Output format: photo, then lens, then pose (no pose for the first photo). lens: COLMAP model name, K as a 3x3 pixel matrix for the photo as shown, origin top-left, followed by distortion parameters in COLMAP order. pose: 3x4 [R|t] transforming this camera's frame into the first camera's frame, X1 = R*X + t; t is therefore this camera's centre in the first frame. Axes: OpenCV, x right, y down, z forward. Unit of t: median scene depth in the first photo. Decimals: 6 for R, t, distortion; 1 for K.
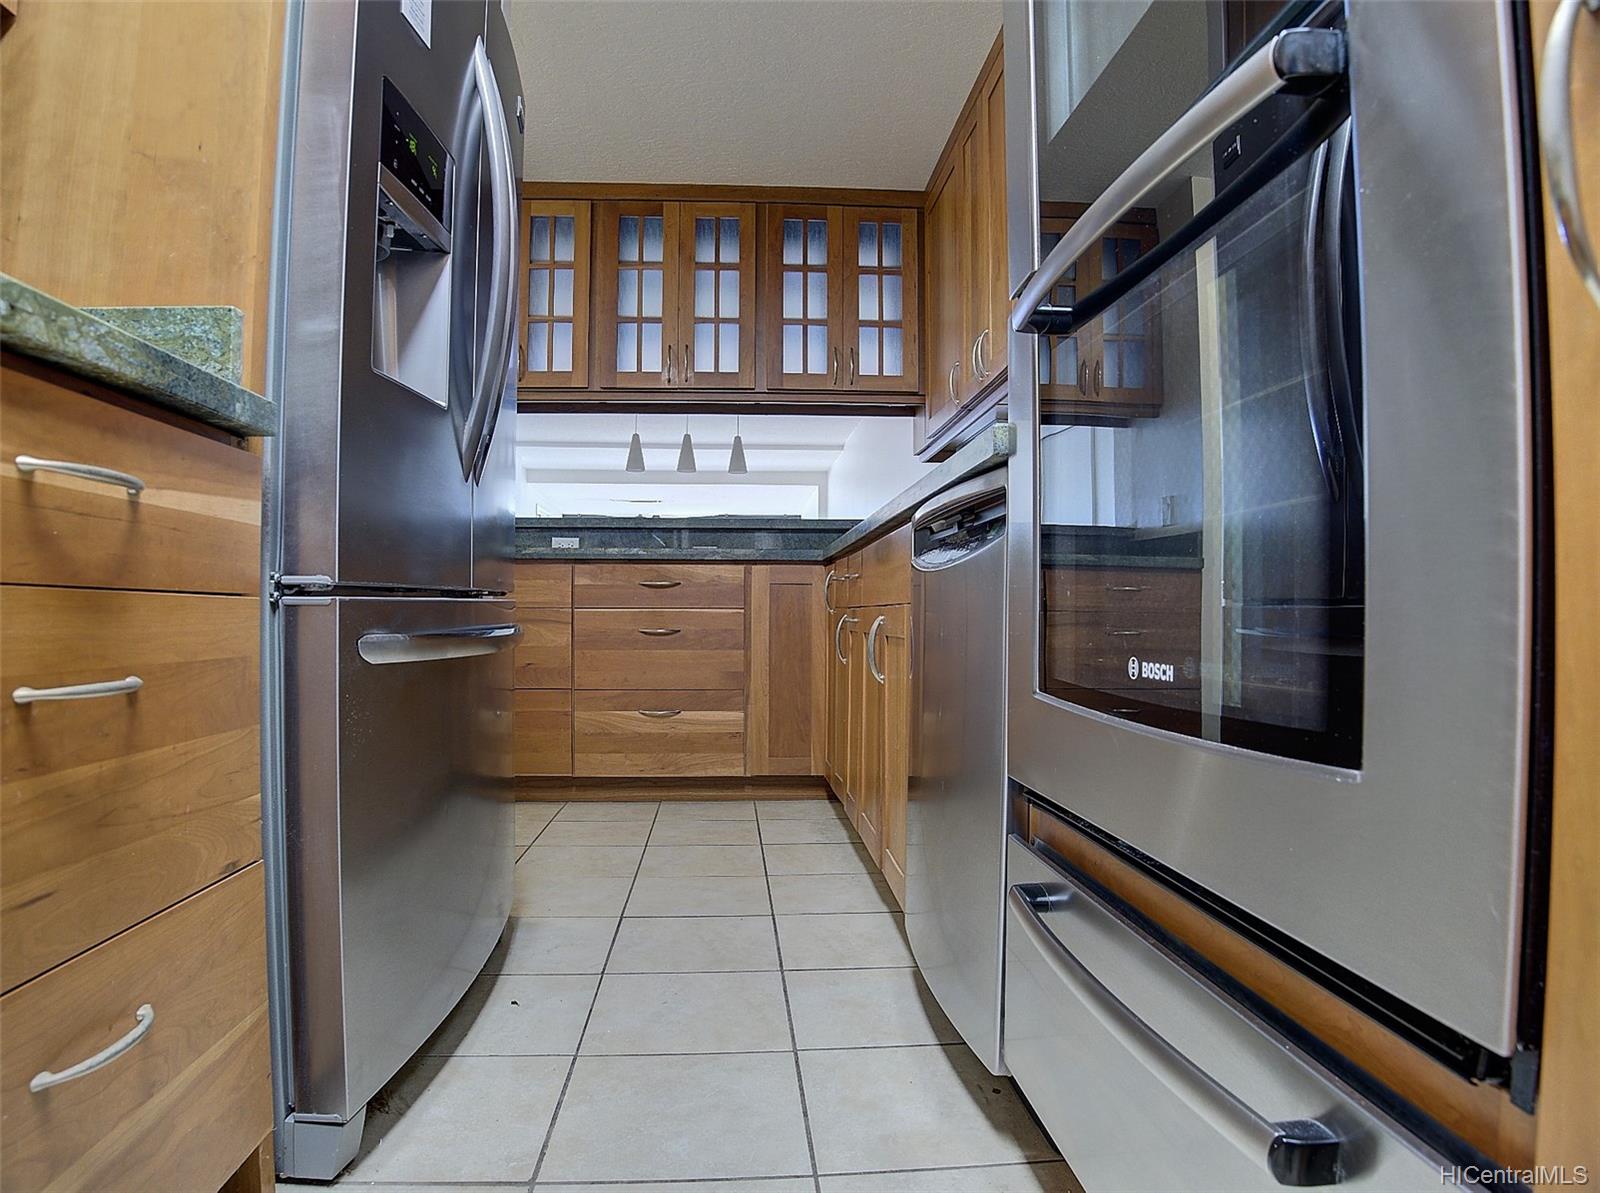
lens RADIAL K [[958.0, 0, 801.3], [0, 958.0, 604.4], [0, 0, 1]] dist [-0.115119, 0.032859]
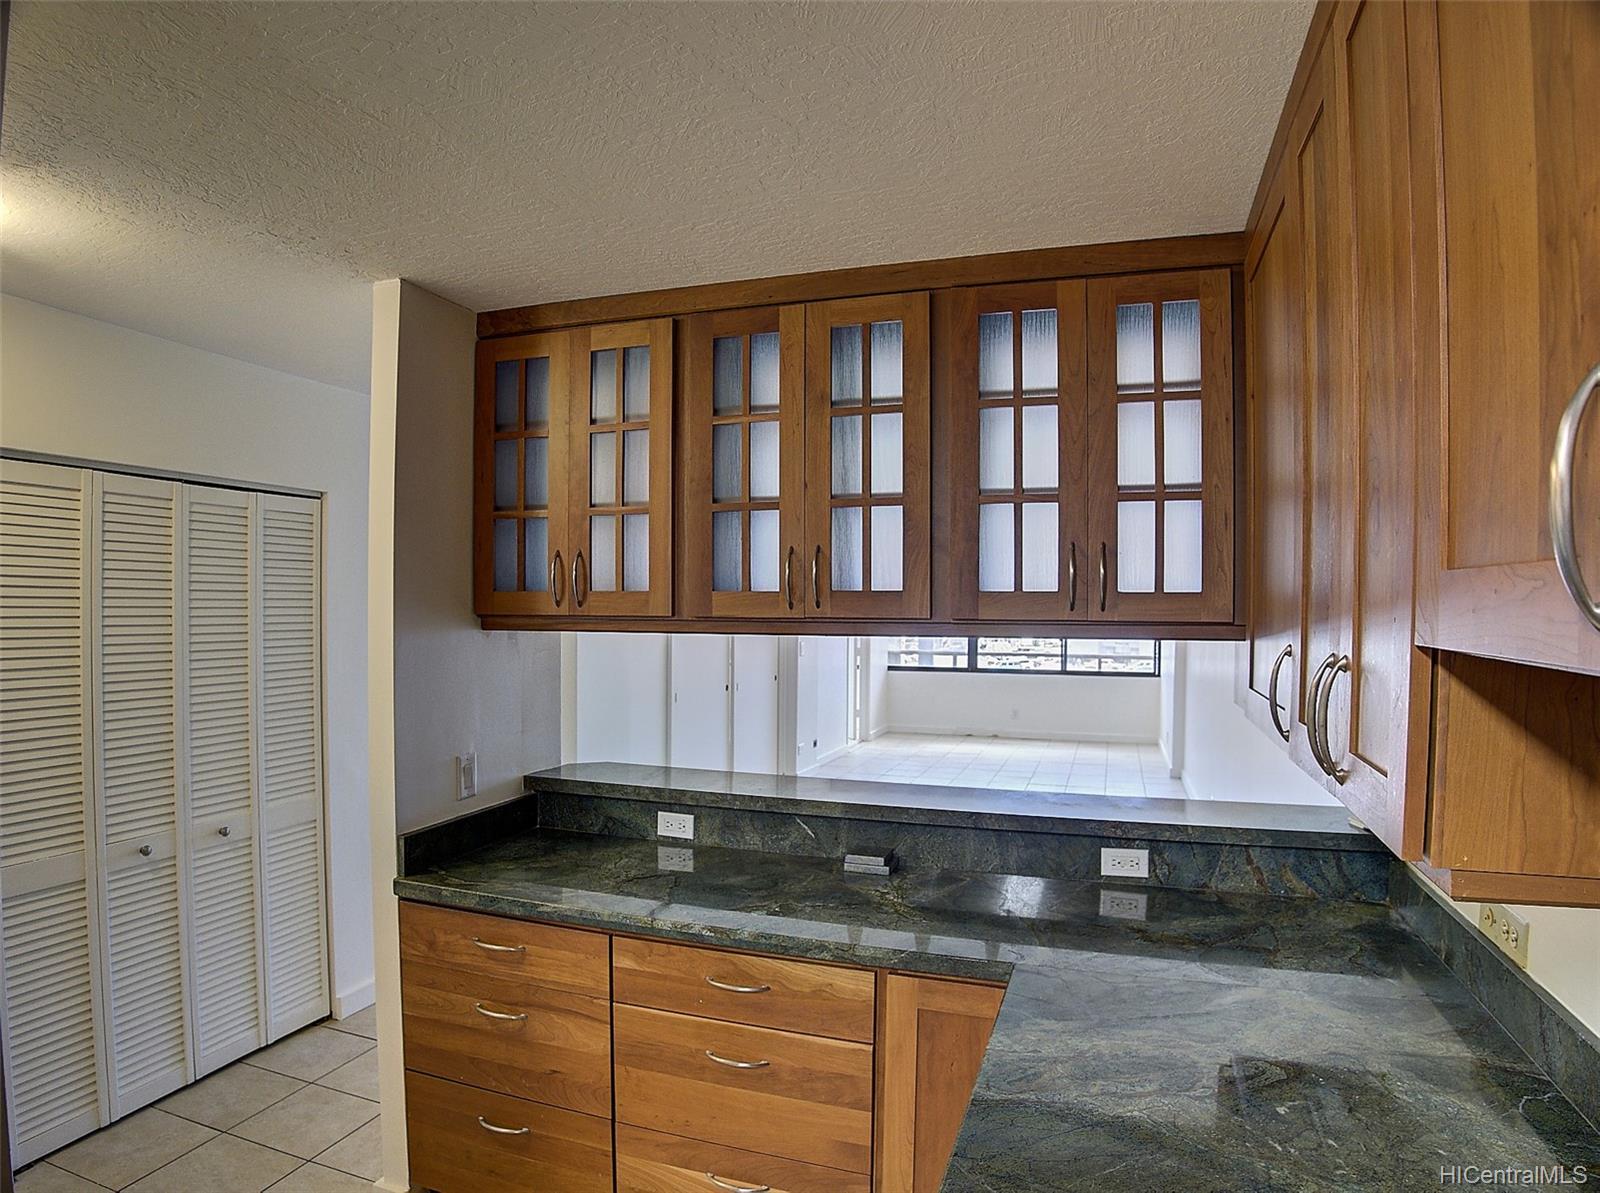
lens RADIAL K [[958.0, 0, 793.8], [0, 958.0, 602.5], [0, 0, 1]] dist [-0.115119, 0.032859]
pose [[0.915015, 0.007356, -0.403353, 0.110225], [-0.000010, 0.999834, 0.018211, -0.248016], [0.403420, -0.016659, 0.914863, 0.437265]]
